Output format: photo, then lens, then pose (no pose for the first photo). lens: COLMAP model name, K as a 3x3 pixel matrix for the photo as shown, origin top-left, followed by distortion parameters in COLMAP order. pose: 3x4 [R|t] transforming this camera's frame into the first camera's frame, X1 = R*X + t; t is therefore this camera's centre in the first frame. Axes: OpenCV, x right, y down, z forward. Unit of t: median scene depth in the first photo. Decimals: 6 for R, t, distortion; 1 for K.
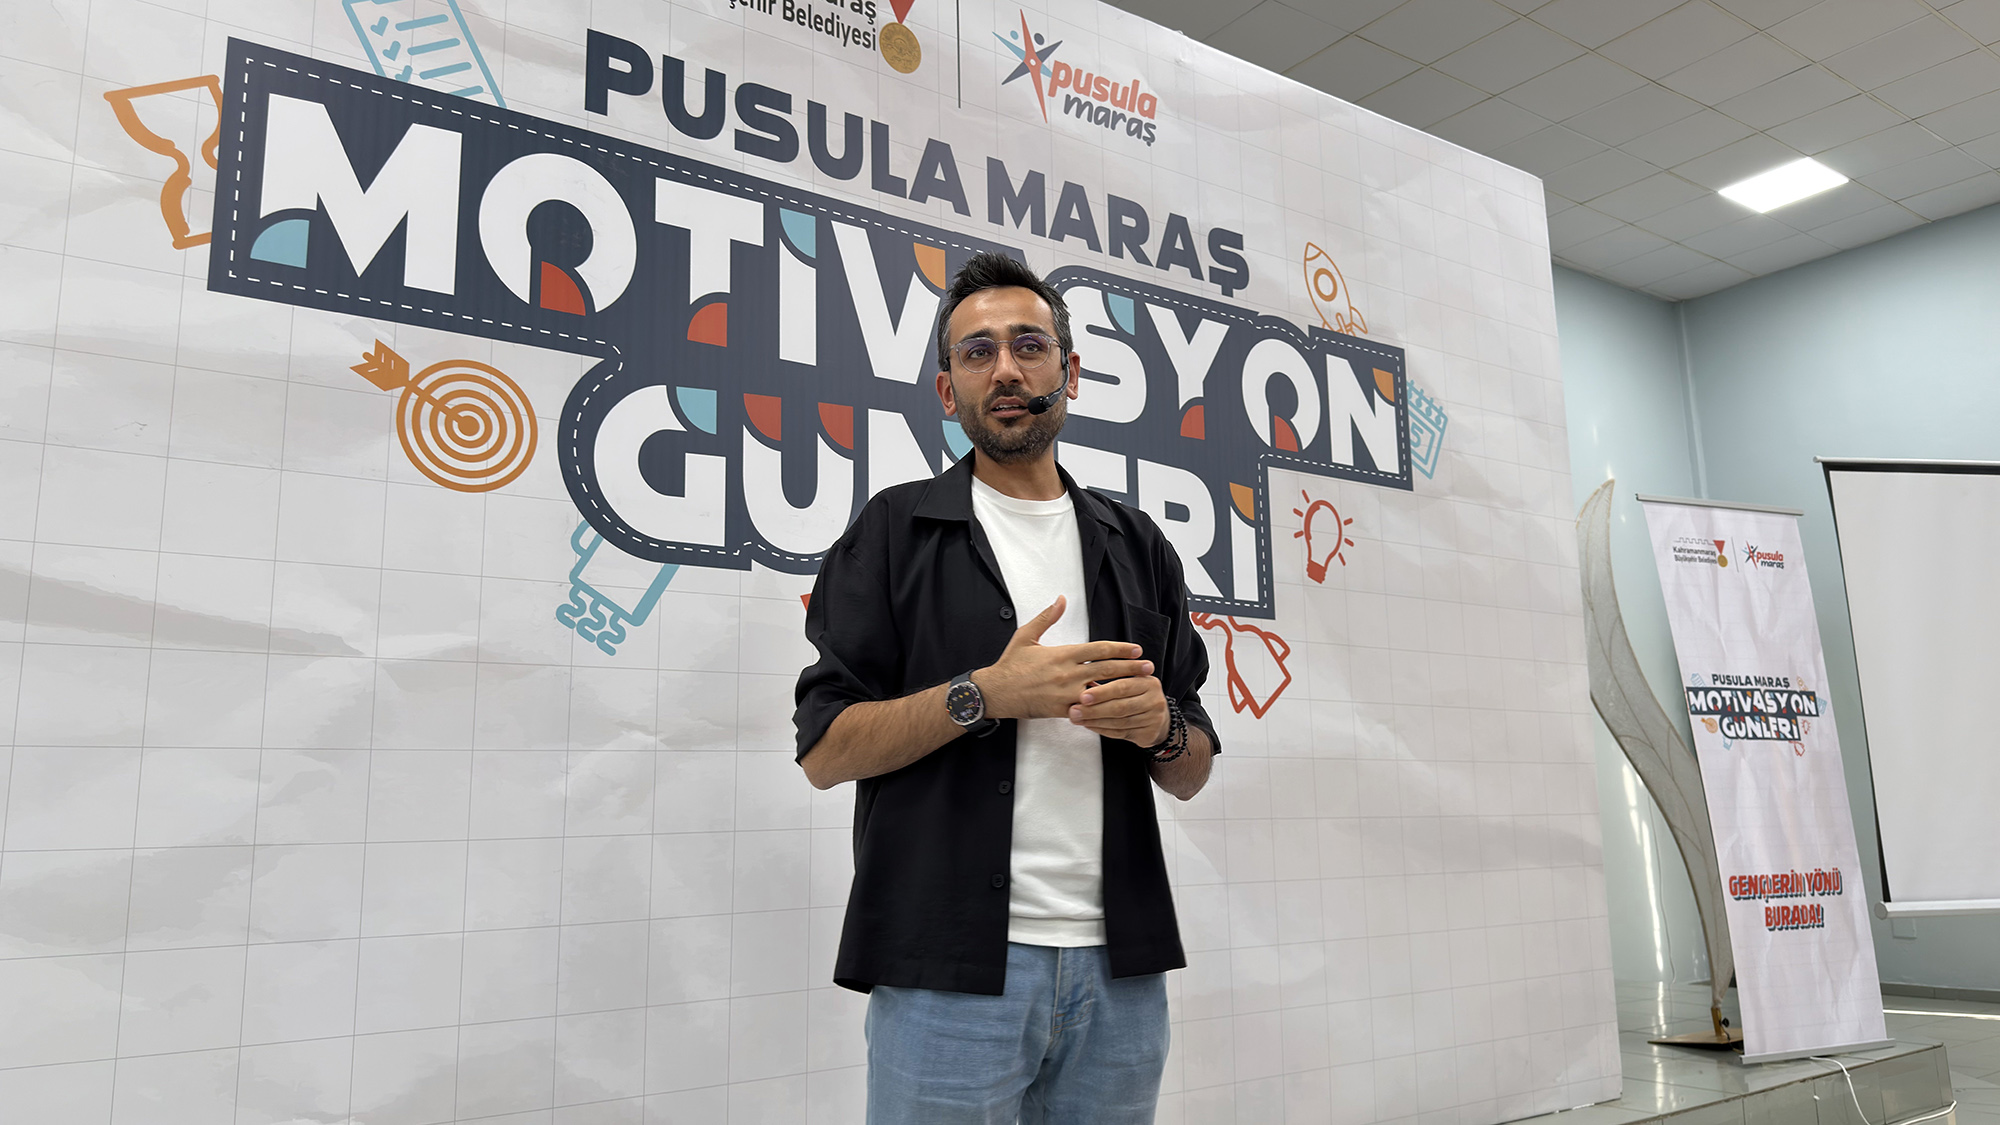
lens RADIAL K [[1386.5, 0, 997.3], [0, 1386.5, 591.5], [0, 0, 1]] dist [0.123699, -0.201124]
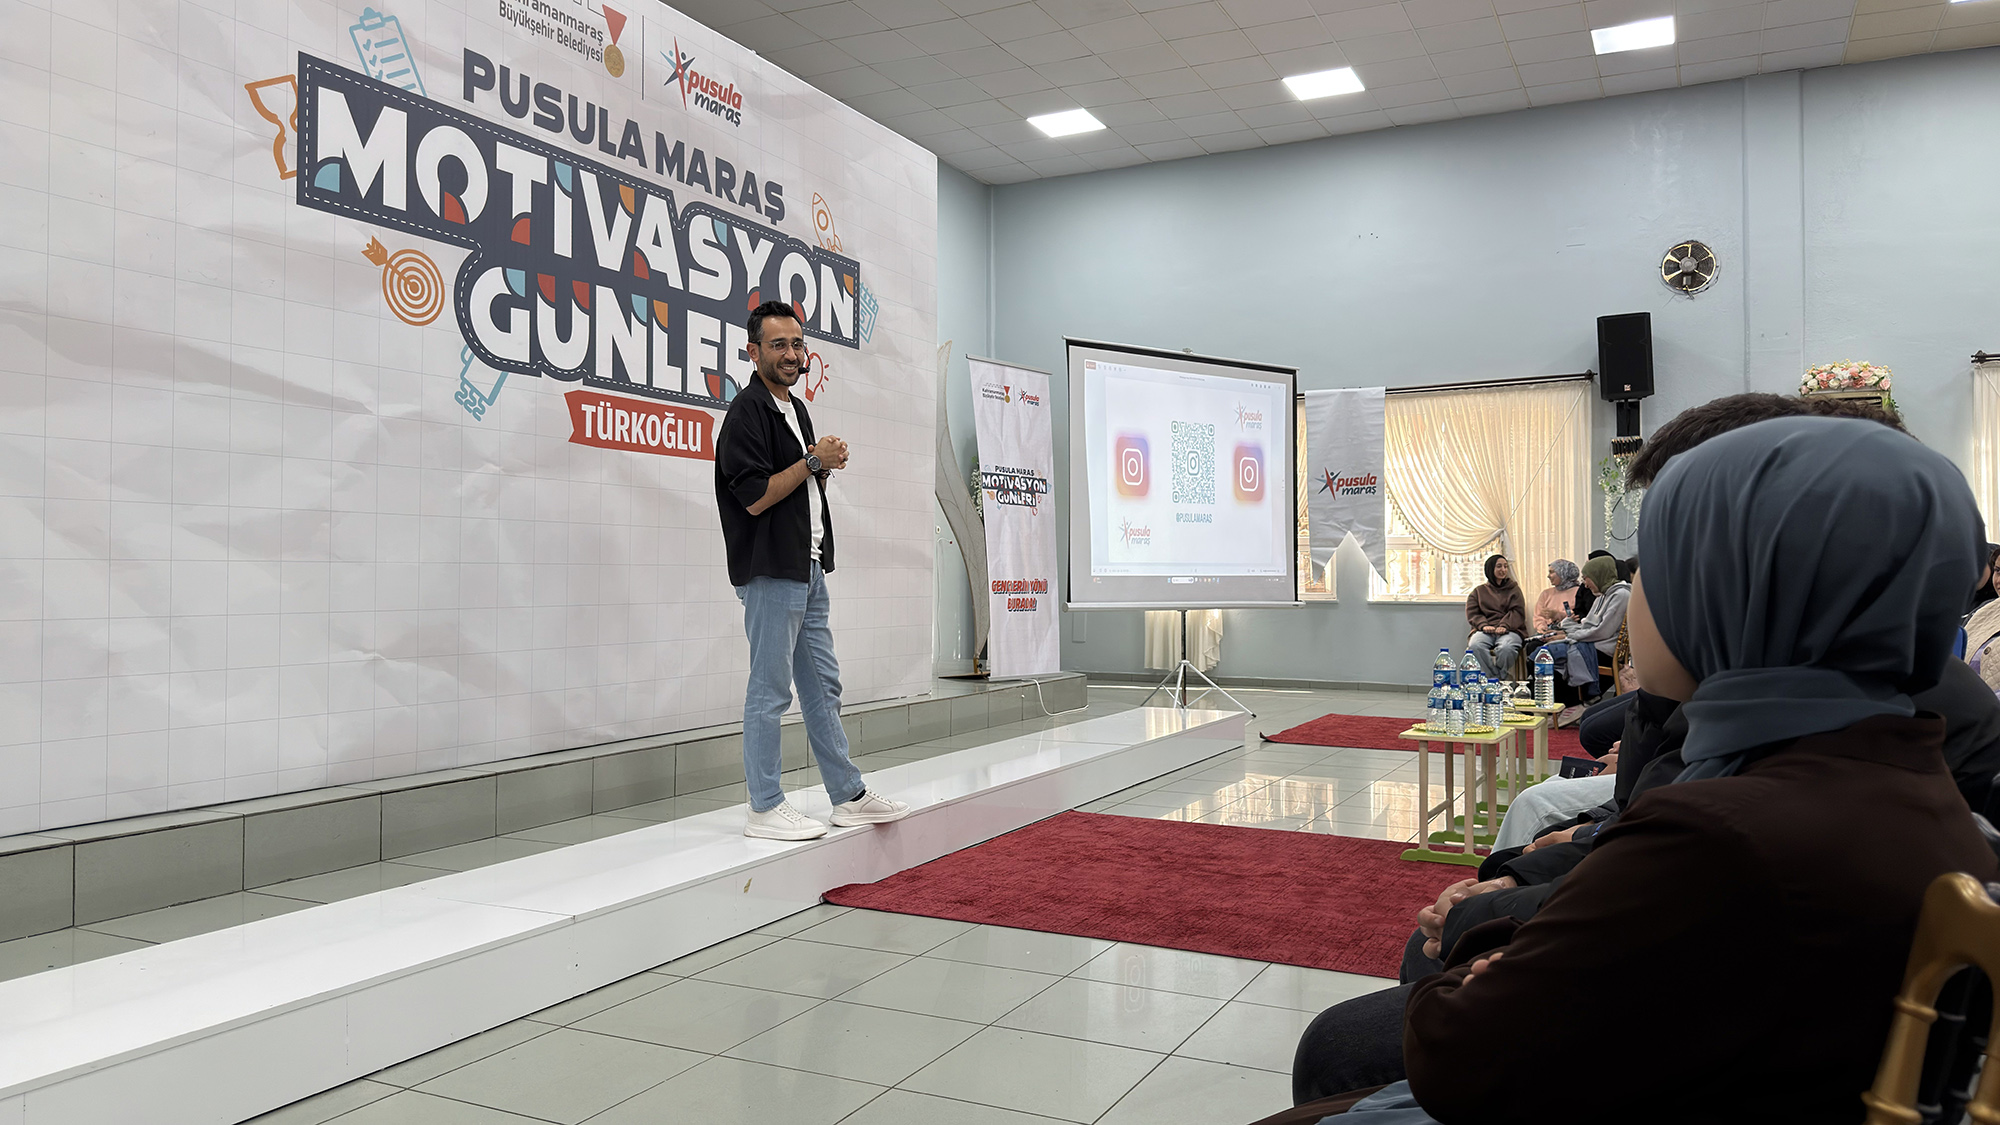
lens RADIAL K [[1386.5, 0, 997.3], [0, 1386.5, 591.5], [0, 0, 1]] dist [0.123699, -0.201124]
pose [[0.881721, 0.023596, 0.471181, -0.410111], [-0.105444, 0.983339, 0.148074, -0.059750], [-0.459837, -0.180243, 0.869518, -0.718015]]
